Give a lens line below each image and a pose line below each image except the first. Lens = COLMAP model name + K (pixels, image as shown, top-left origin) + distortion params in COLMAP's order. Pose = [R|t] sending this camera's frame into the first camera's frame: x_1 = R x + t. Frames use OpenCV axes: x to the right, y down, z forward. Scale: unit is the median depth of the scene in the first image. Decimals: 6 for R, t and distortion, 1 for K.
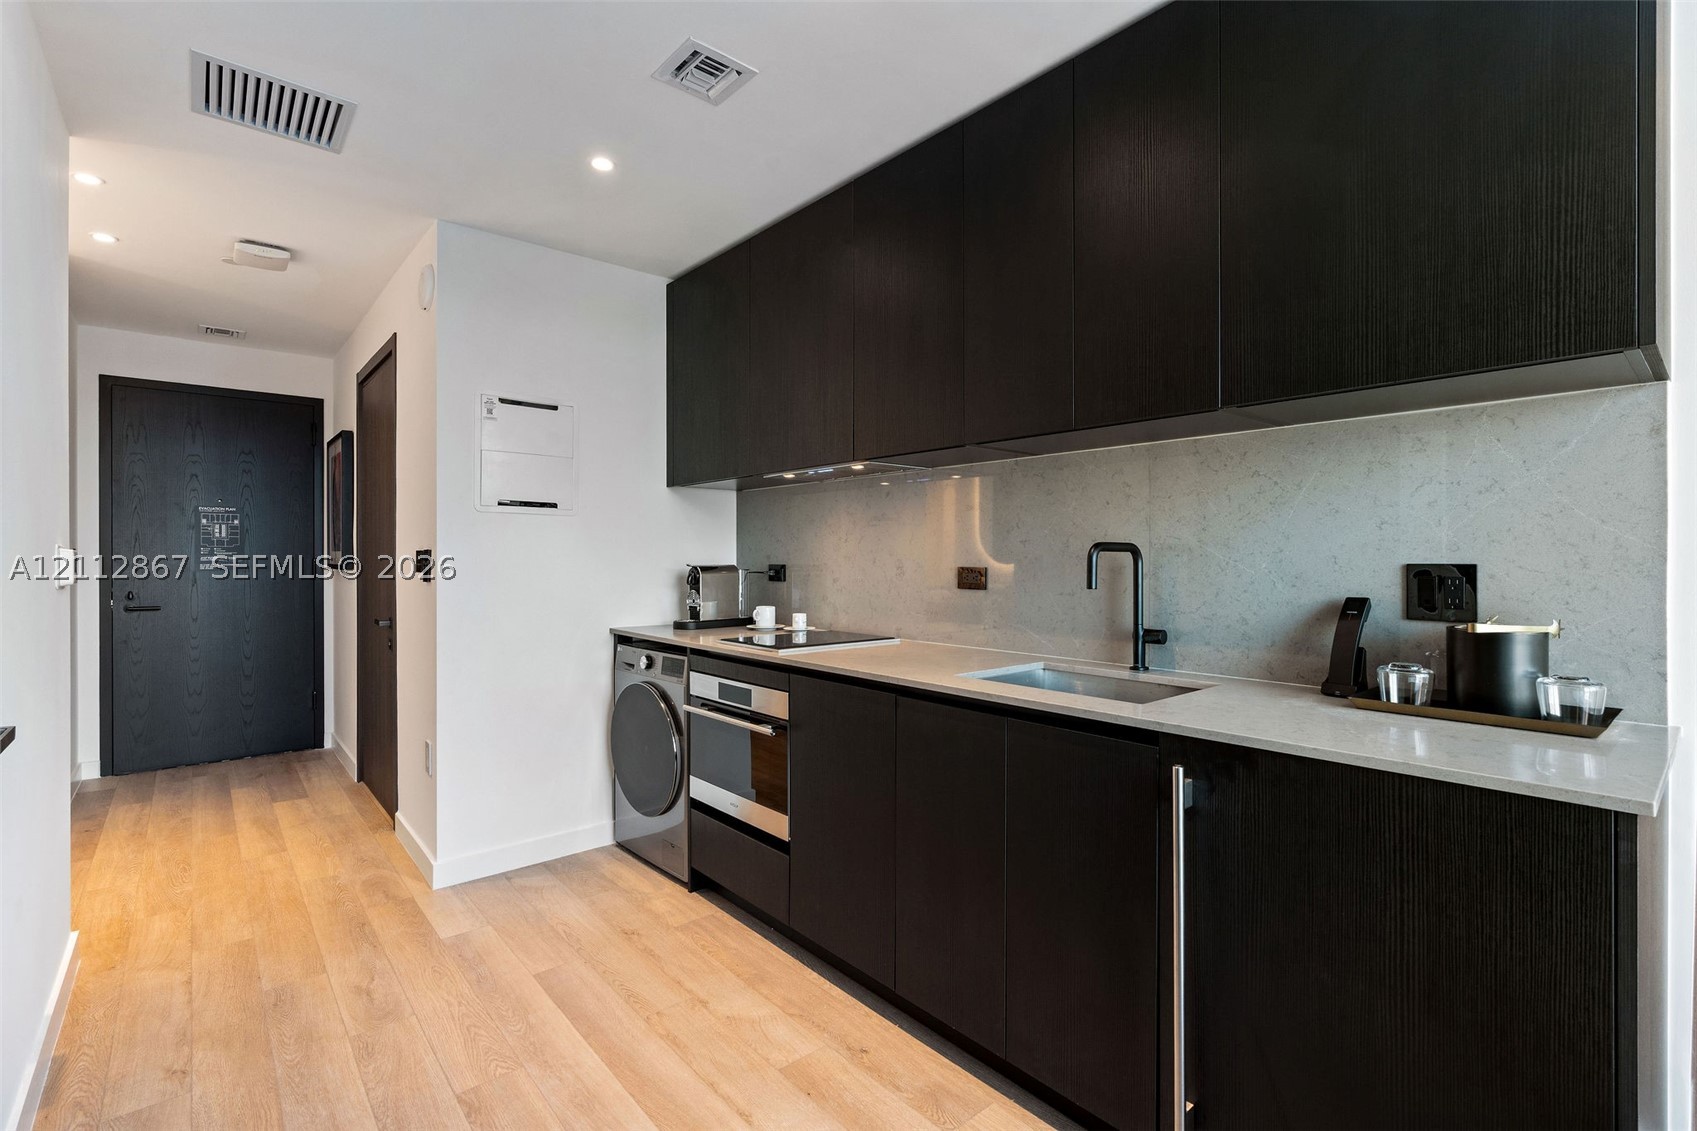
lens RADIAL K [[770.9, 0, 849.4], [0, 770.9, 560.3], [0, 0, 1]] dist [-0.008226, 0.003993]
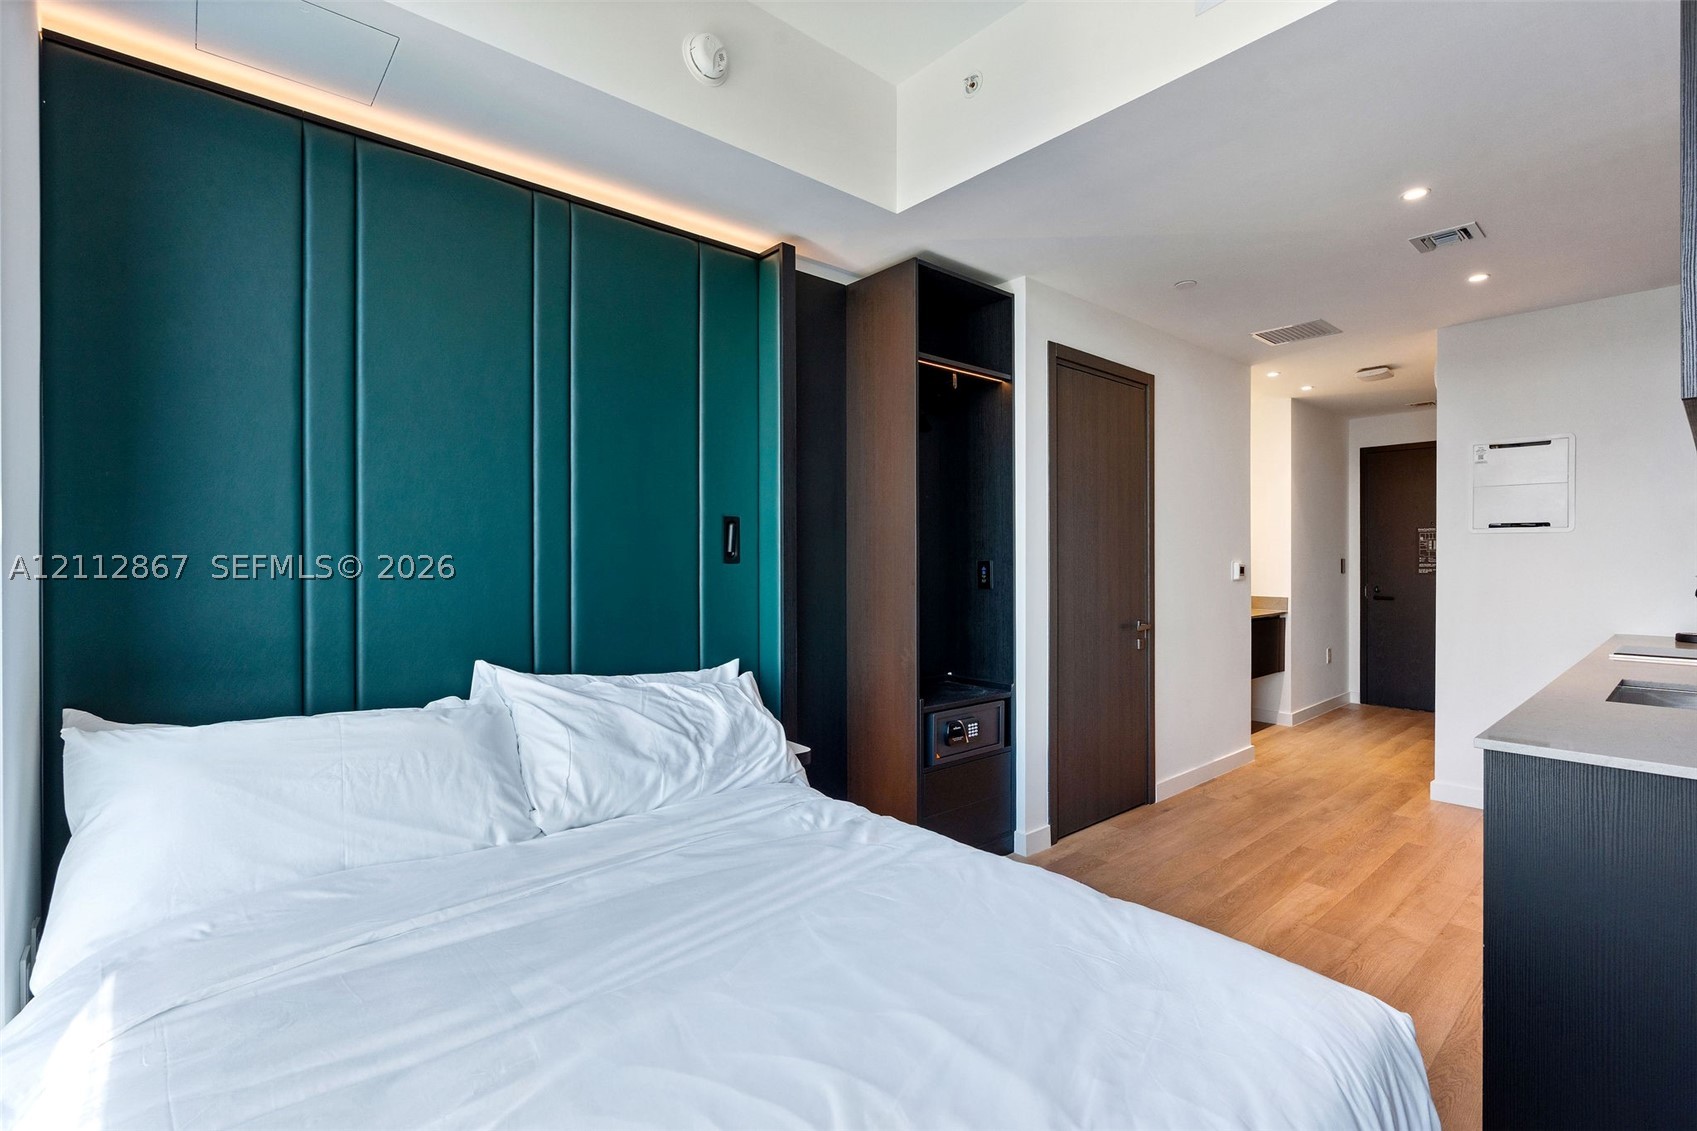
lens RADIAL K [[770.9, 0, 849.4], [0, 770.9, 560.3], [0, 0, 1]] dist [-0.008226, 0.003993]
pose [[0.014262, 0.001042, -0.999898, 0.867369], [-0.001828, 0.999998, 0.001016, -0.016681], [0.999897, 0.001813, 0.014264, -0.104734]]
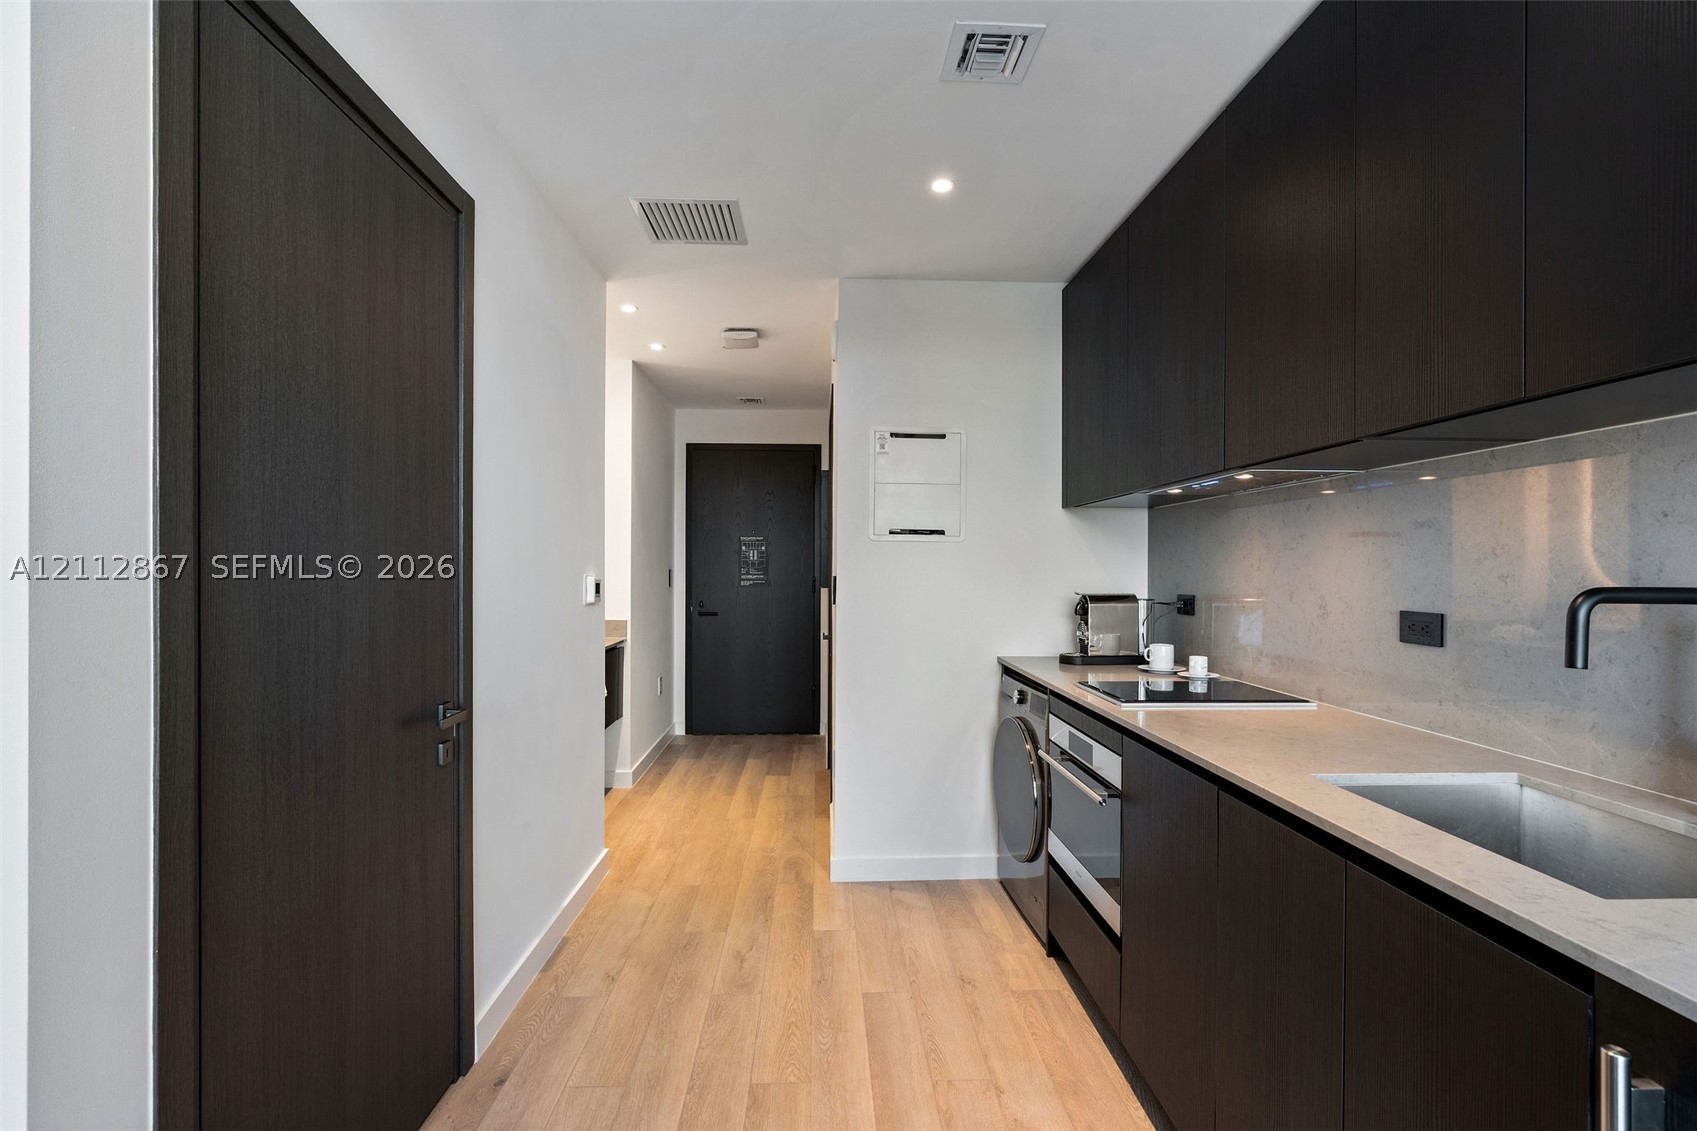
lens RADIAL K [[770.9, 0, 846.6], [0, 770.9, 572.2], [0, 0, 1]] dist [-0.003746, 0.000685]
pose [[0.784061, 0.006845, -0.620646, 0.165581], [-0.007020, 0.999973, 0.002159, -0.022199], [0.620644, 0.002665, 0.784088, 0.136322]]
